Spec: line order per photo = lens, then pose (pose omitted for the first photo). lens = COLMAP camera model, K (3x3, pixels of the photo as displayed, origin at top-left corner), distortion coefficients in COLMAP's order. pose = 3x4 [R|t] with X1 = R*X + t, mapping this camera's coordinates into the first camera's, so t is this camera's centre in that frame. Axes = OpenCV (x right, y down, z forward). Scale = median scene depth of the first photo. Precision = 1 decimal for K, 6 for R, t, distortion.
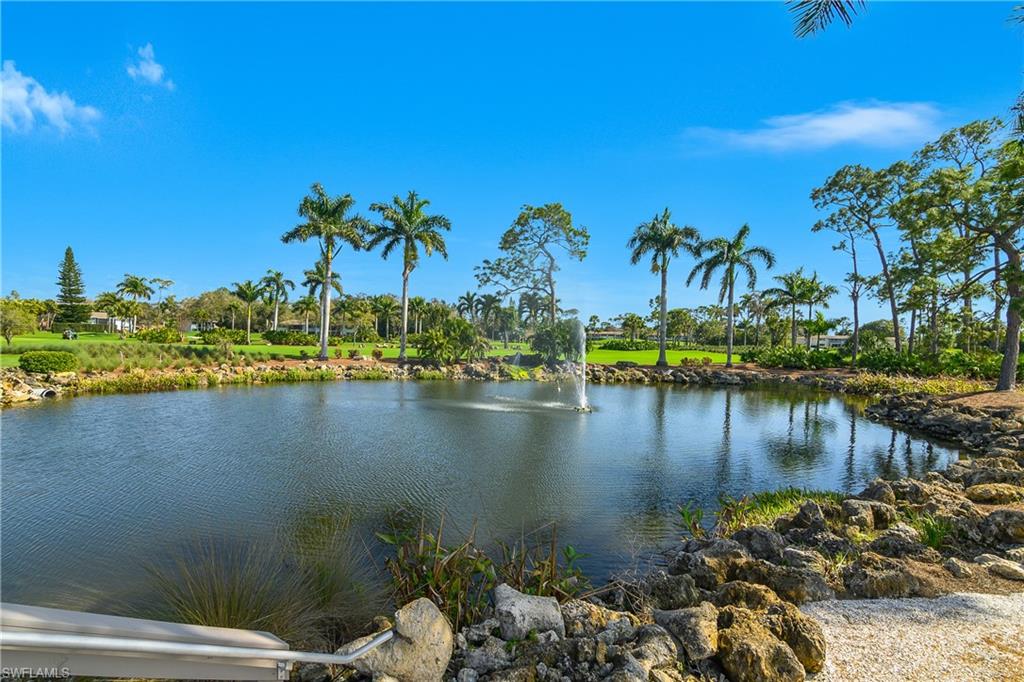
lens RADIAL K [[483.9, 0, 512.0], [0, 483.9, 341.0], [0, 0, 1]] dist [0.000837, 0.000025]
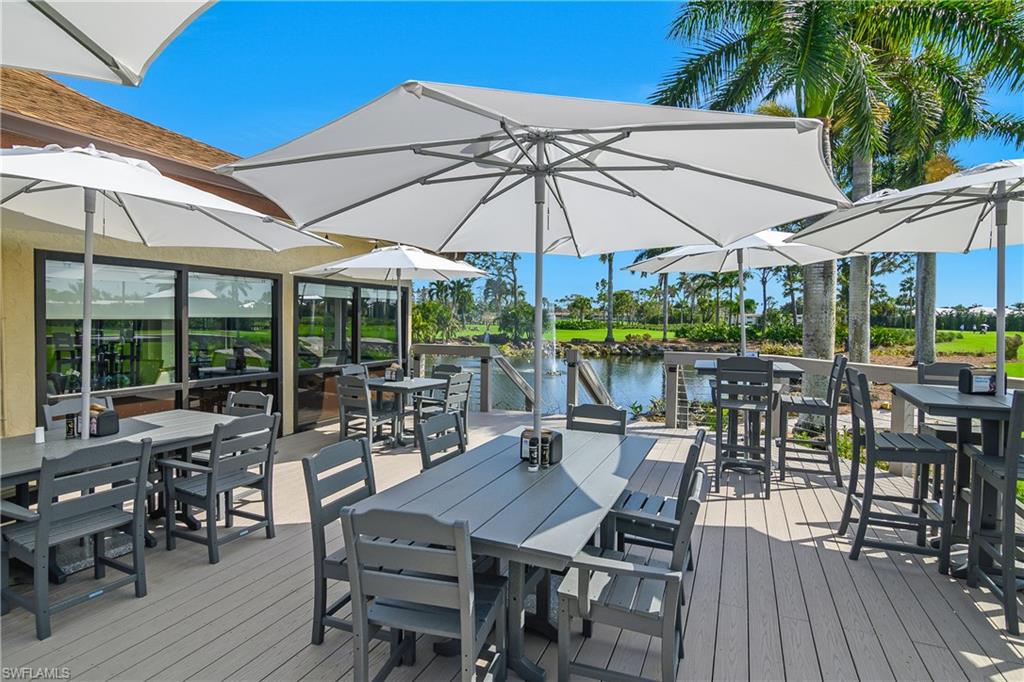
lens RADIAL K [[483.9, 0, 512.0], [0, 483.9, 341.0], [0, 0, 1]] dist [0.000837, 0.000025]
pose [[0.993840, -0.018564, 0.109263, -0.049112], [0.014424, 0.999152, 0.038557, 0.001255], [-0.109886, -0.036743, 0.993265, -0.126189]]
